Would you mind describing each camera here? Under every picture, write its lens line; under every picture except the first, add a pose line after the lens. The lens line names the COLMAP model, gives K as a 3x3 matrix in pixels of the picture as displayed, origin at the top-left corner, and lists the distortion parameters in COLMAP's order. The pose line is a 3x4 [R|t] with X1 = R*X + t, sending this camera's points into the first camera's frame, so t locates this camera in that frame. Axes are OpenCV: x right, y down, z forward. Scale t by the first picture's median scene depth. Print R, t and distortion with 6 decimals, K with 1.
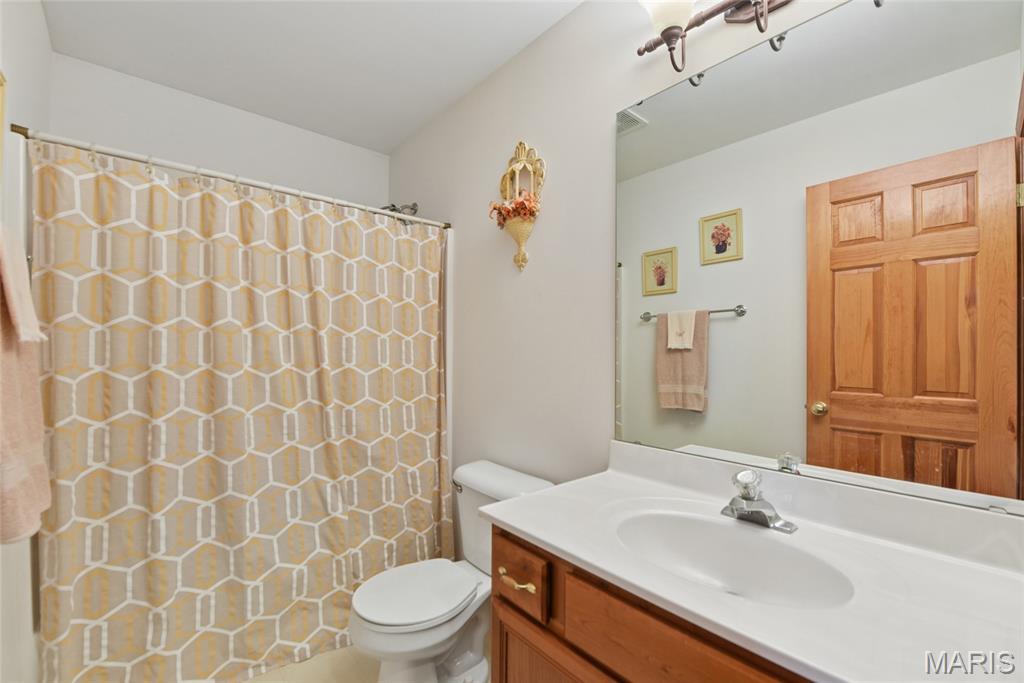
lens RADIAL K [[420.4, 0, 512.0], [0, 420.4, 341.5], [0, 0, 1]] dist [-0.012262, -0.000137]
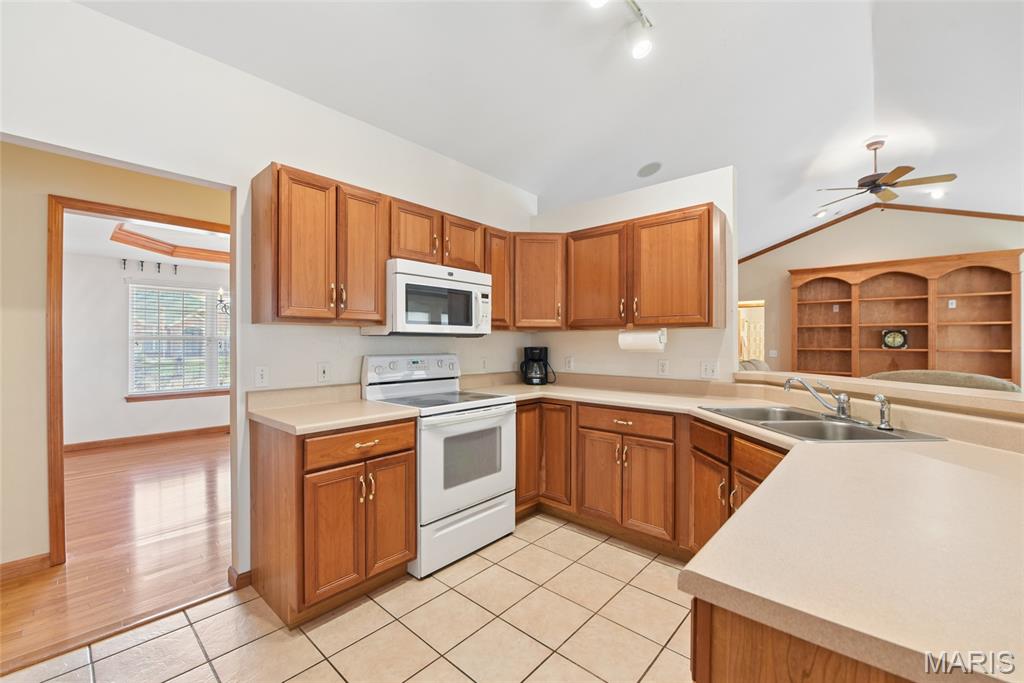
lens RADIAL K [[419.7, 0, 509.1], [0, 419.7, 348.5], [0, 0, 1]] dist [-0.000366, -0.000060]
pose [[0.123733, 0.008654, -0.992278, 5.947898], [0.003918, 0.999950, 0.009209, -0.040529], [0.992308, -0.005027, 0.123693, -4.324177]]
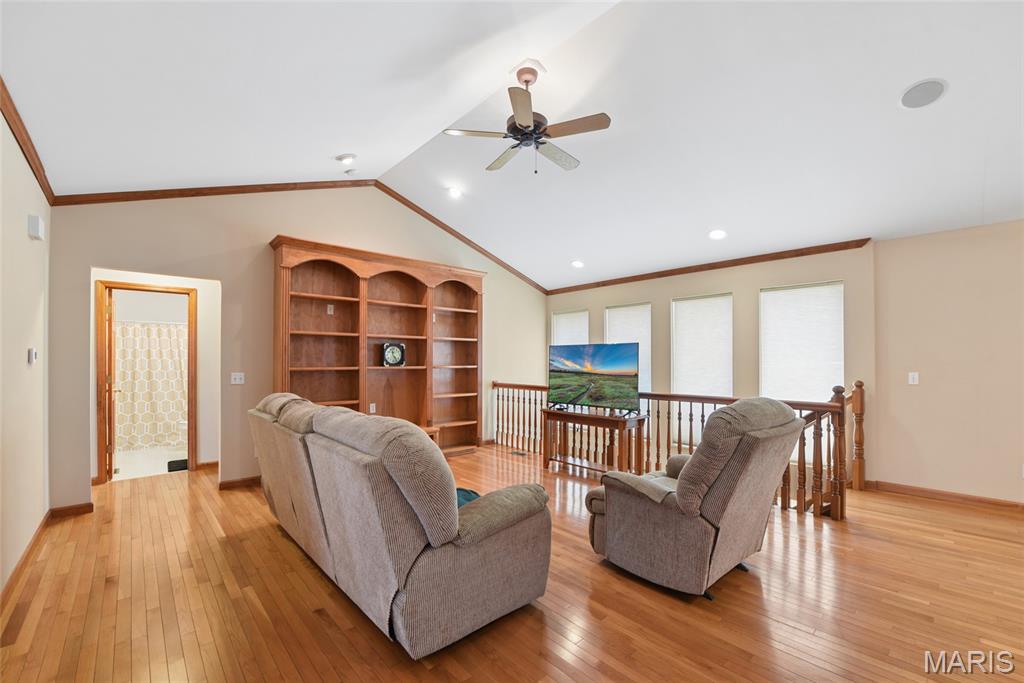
lens RADIAL K [[419.7, 0, 509.1], [0, 419.7, 348.5], [0, 0, 1]] dist [-0.000366, -0.000060]
pose [[0.999953, -0.001172, 0.009664, 2.915736], [0.001333, 0.999860, -0.016670, -0.073522], [-0.009644, 0.016682, 0.999814, -3.320956]]
